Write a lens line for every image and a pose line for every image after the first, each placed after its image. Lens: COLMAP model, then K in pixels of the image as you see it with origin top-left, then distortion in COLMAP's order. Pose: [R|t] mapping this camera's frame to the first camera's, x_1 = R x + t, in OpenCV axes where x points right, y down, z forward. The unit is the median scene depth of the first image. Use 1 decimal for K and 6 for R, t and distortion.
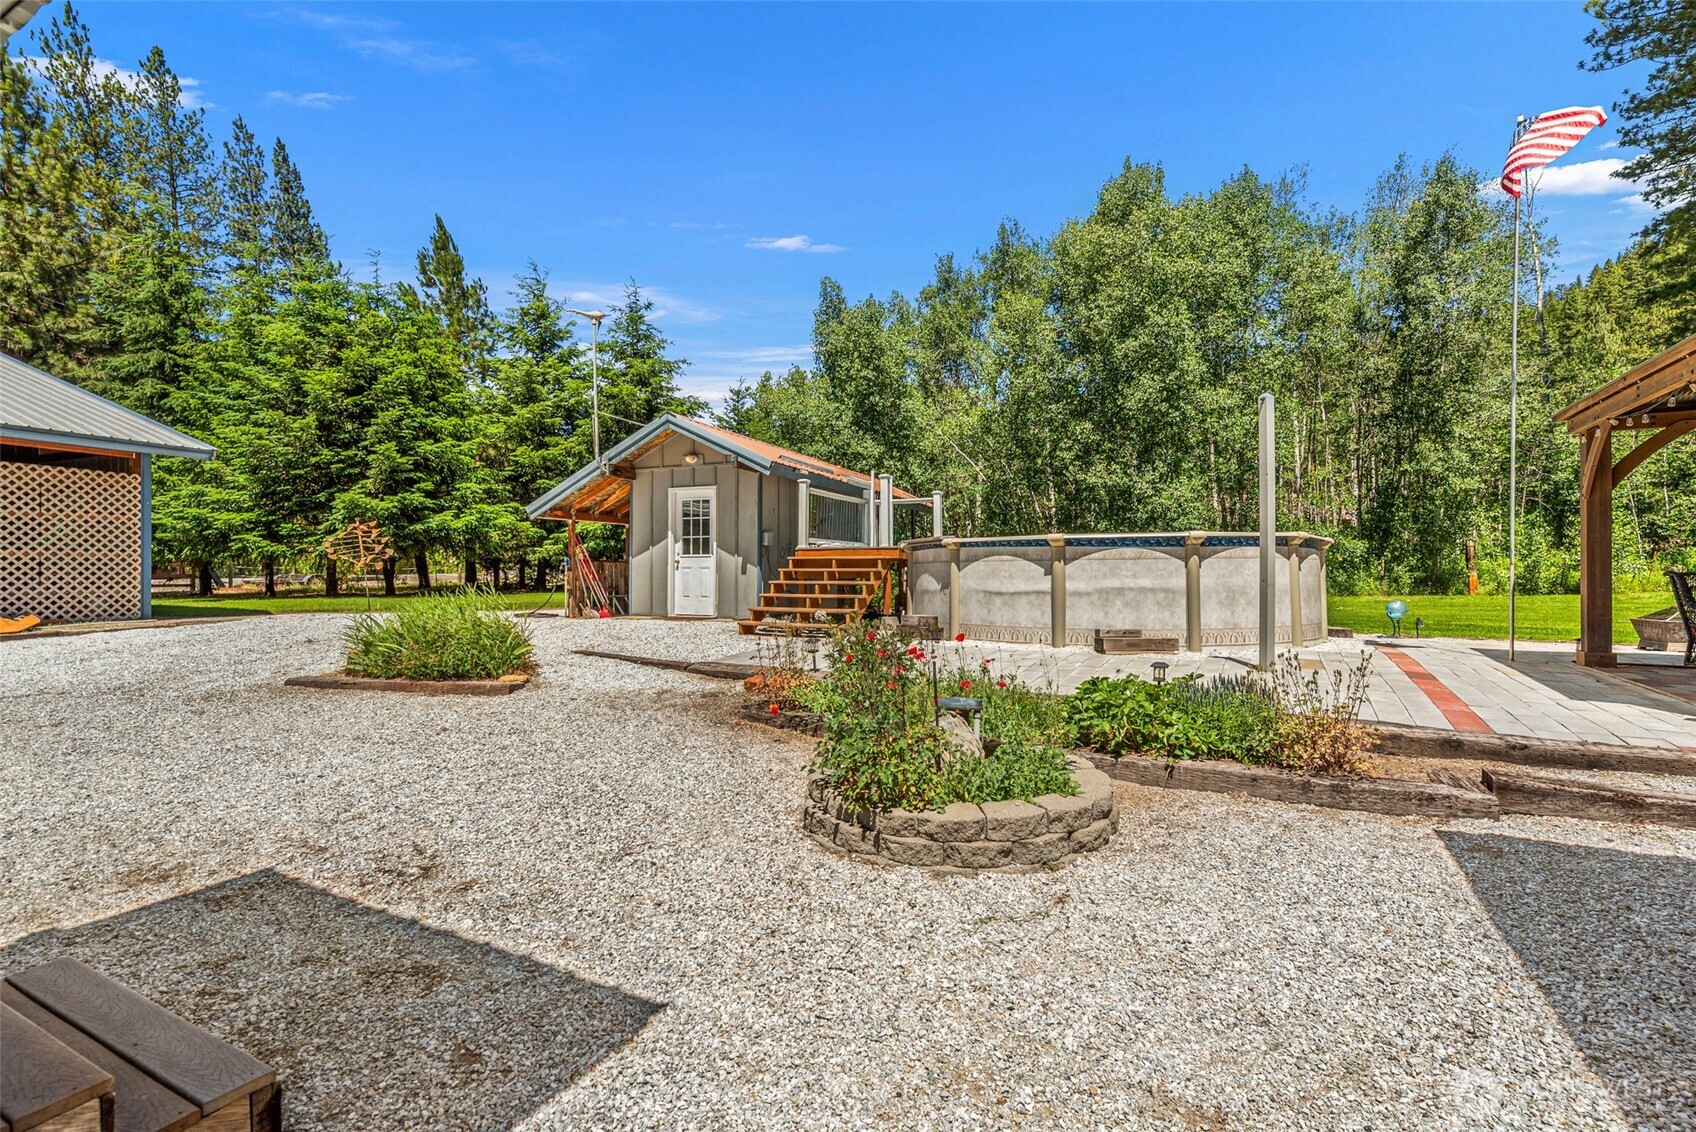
lens RADIAL K [[747.2, 0, 845.5], [0, 747.2, 585.2], [0, 0, 1]] dist [-0.001584, 0.004671]
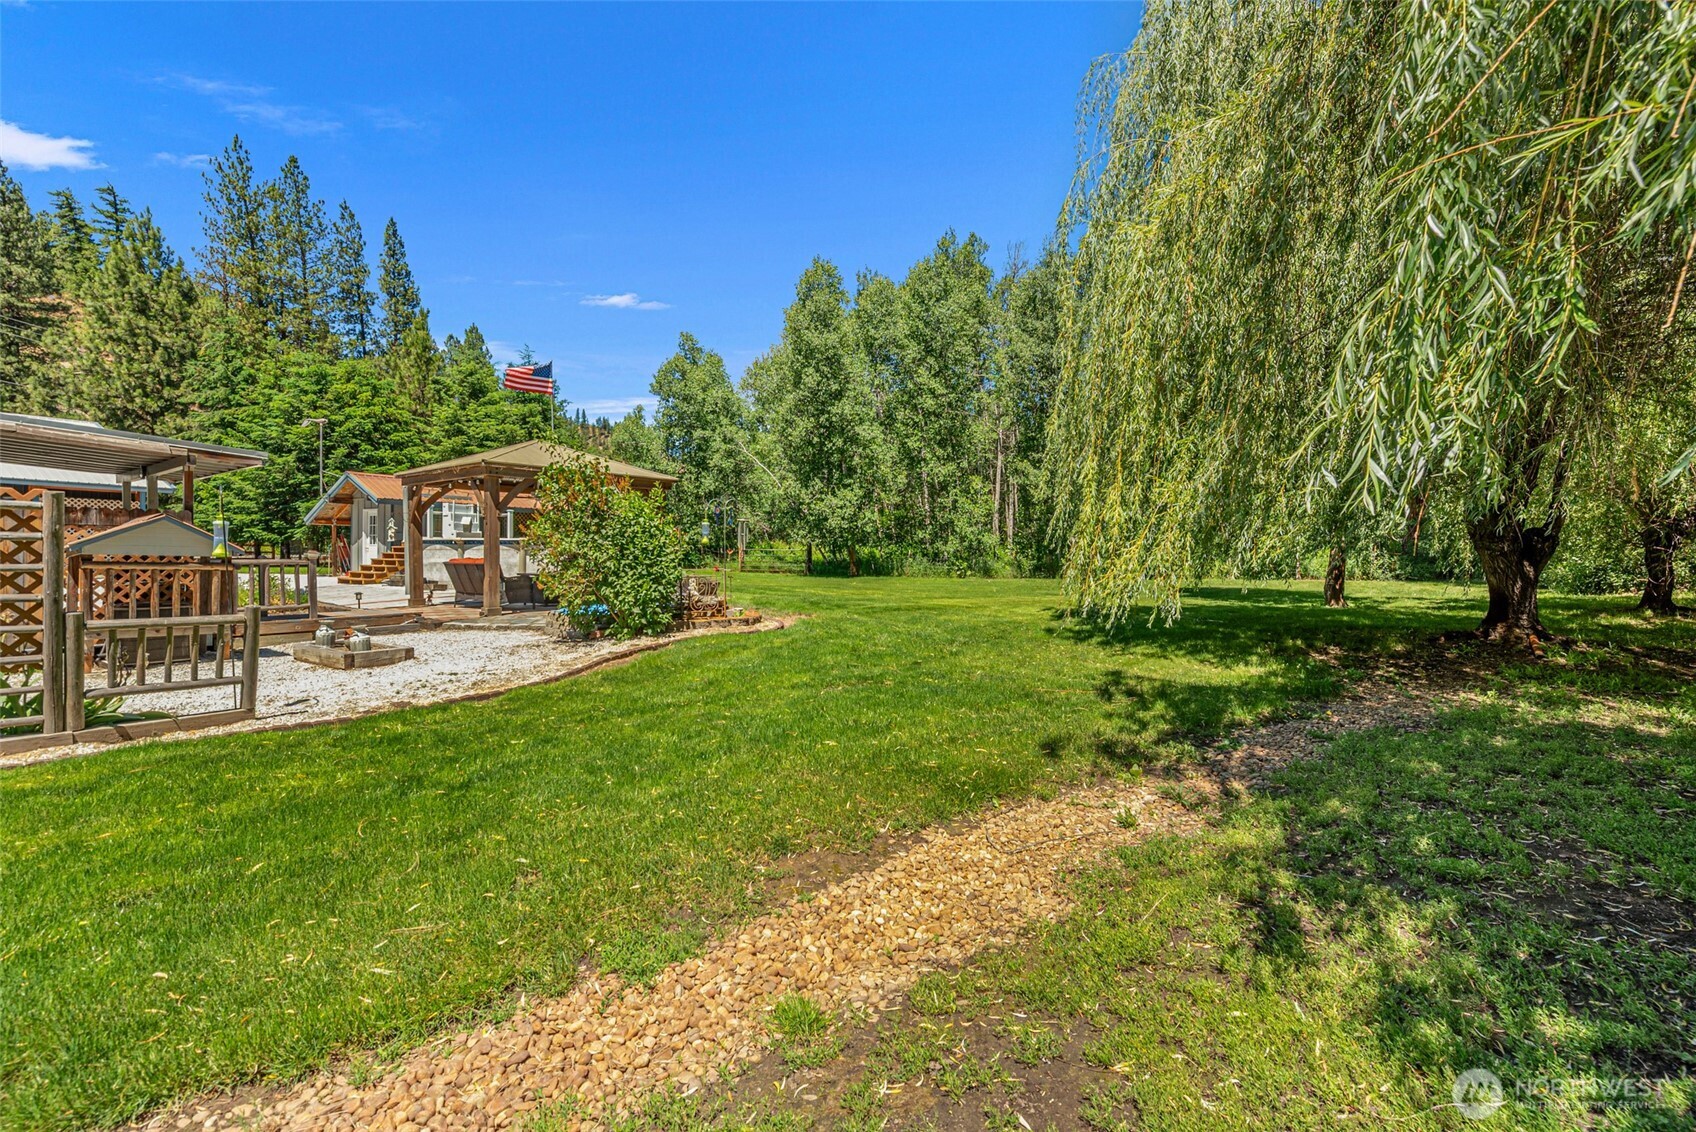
lens RADIAL K [[765.7, 0, 848.0], [0, 765.7, 555.2], [0, 0, 1]] dist [0.022734, 0.000074]
pose [[0.980829, 0.011972, -0.194505, 0.758074], [-0.016136, 0.999673, -0.019841, 0.002628], [0.194204, 0.022599, 0.980701, -0.377946]]
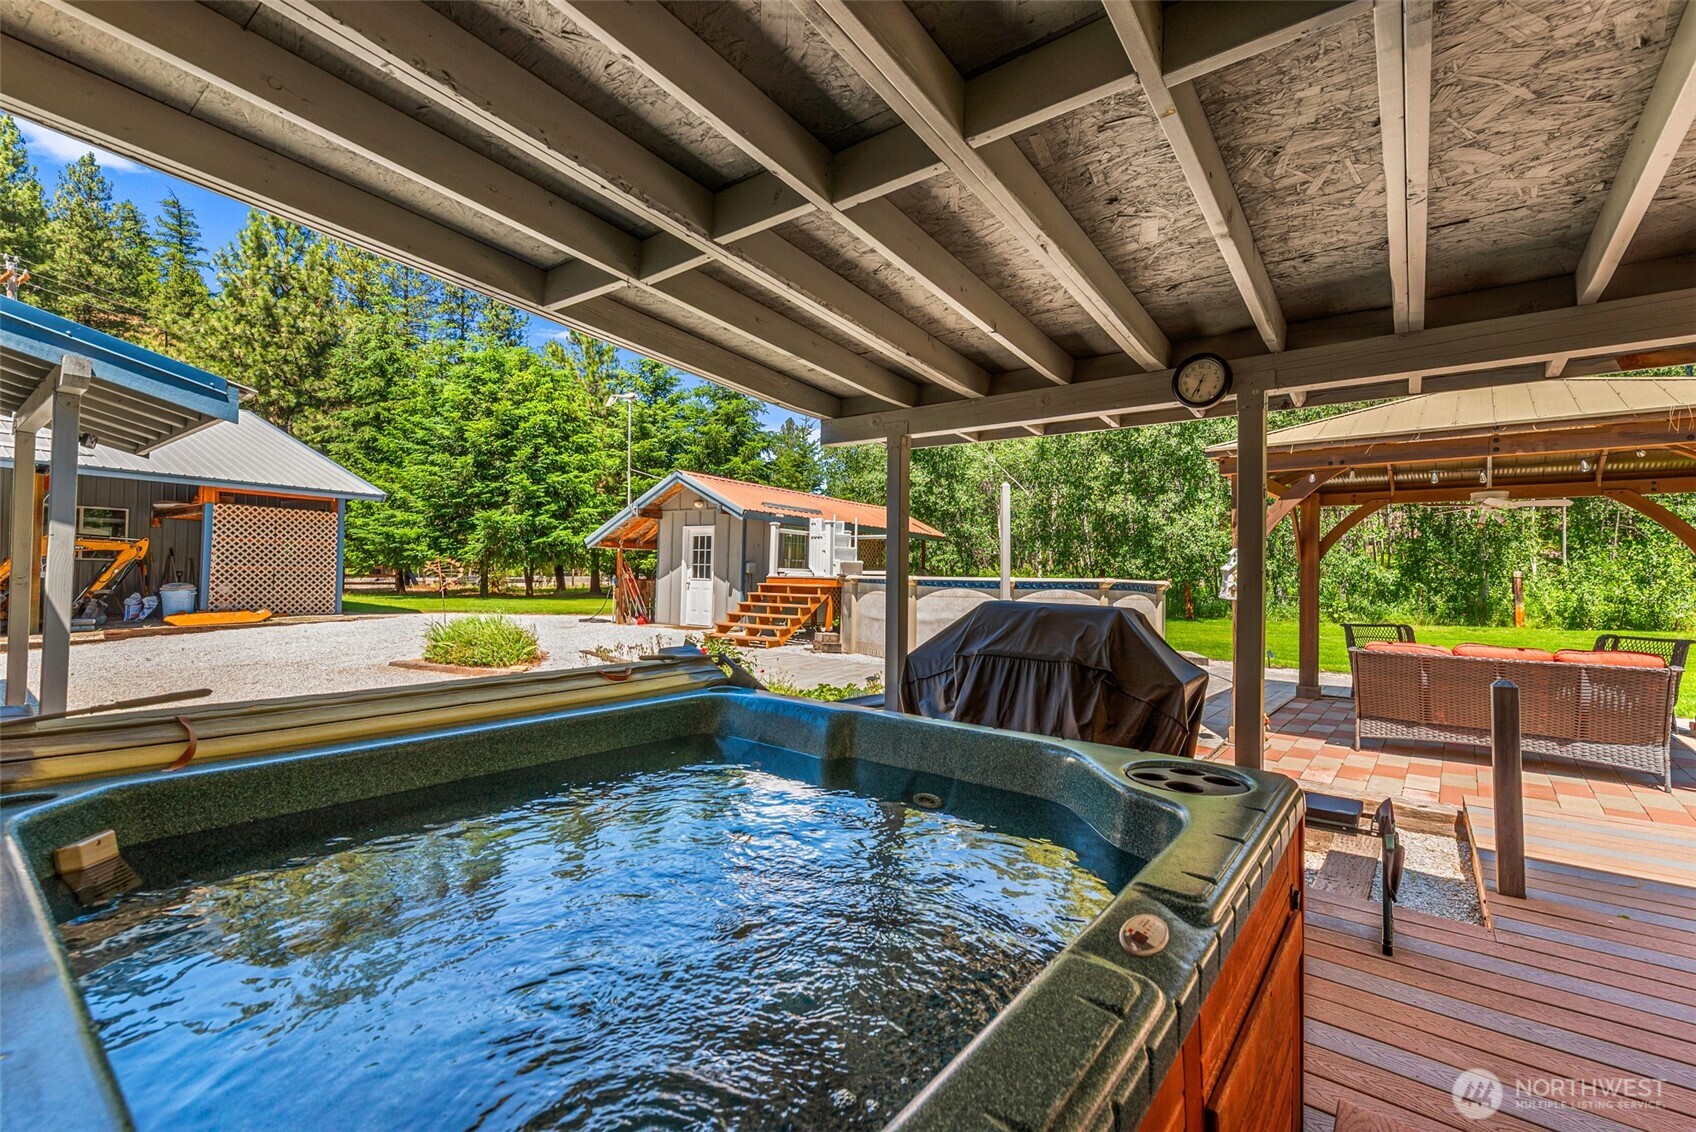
lens RADIAL K [[733.8, 0, 851.0], [0, 733.8, 565.0], [0, 0, 1]] dist [0.001082, -0.000034]
pose [[0.982832, 0.019039, -0.183520, 0.160190], [-0.025214, 0.999190, -0.031371, -0.017286], [0.182774, 0.035459, 0.982515, -0.109209]]
